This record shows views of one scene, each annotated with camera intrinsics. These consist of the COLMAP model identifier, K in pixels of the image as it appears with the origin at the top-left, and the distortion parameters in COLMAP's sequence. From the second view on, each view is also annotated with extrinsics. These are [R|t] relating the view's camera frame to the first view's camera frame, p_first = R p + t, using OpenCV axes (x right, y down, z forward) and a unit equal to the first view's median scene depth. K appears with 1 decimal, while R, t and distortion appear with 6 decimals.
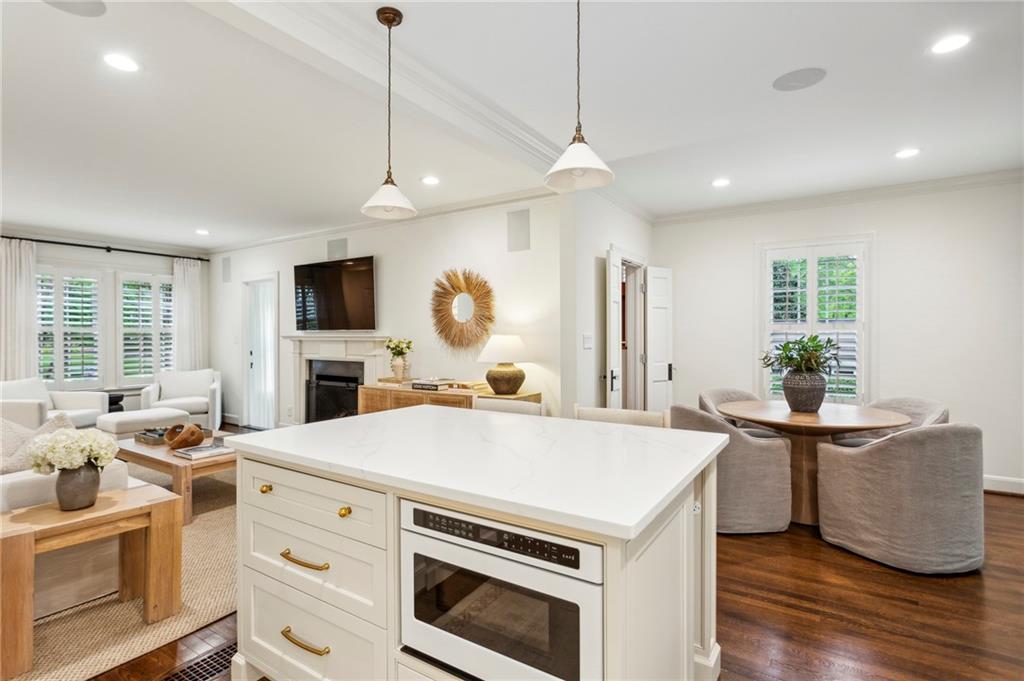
lens RADIAL K [[513.8, 0, 511.3], [0, 513.8, 338.2], [0, 0, 1]] dist [-0.000656, 0.003113]
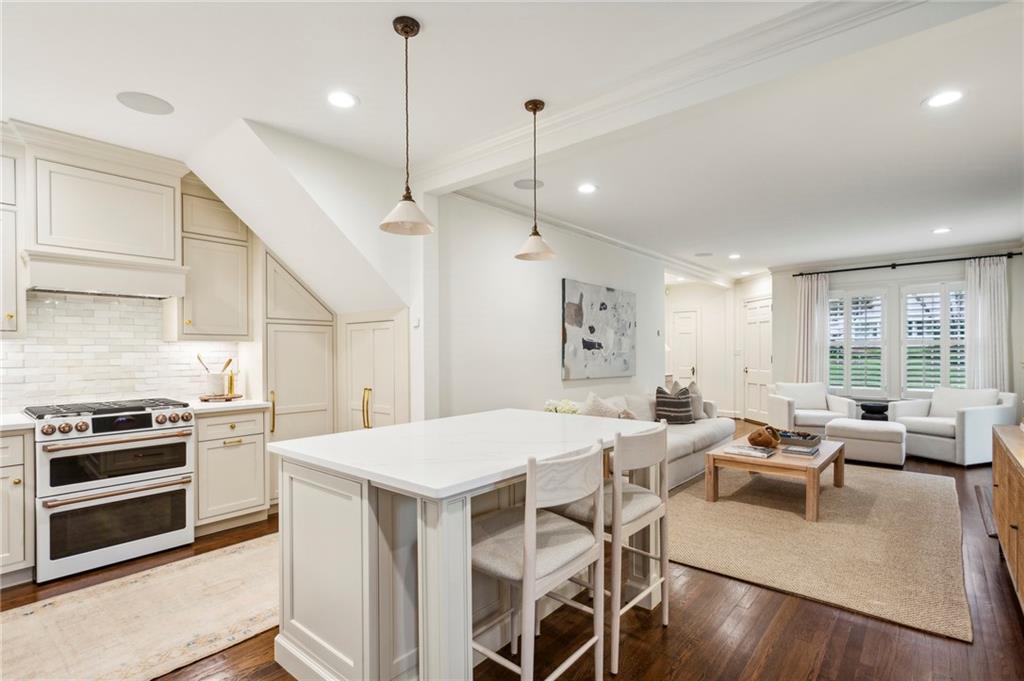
lens RADIAL K [[492.3, 0, 510.9], [0, 492.3, 347.8], [0, 0, 1]] dist [-0.001769, 0.001649]
pose [[-0.122714, -0.005485, -0.992427, 0.409749], [-0.000364, 0.999985, -0.005482, -0.001049], [0.992442, -0.000311, -0.122714, 0.466371]]
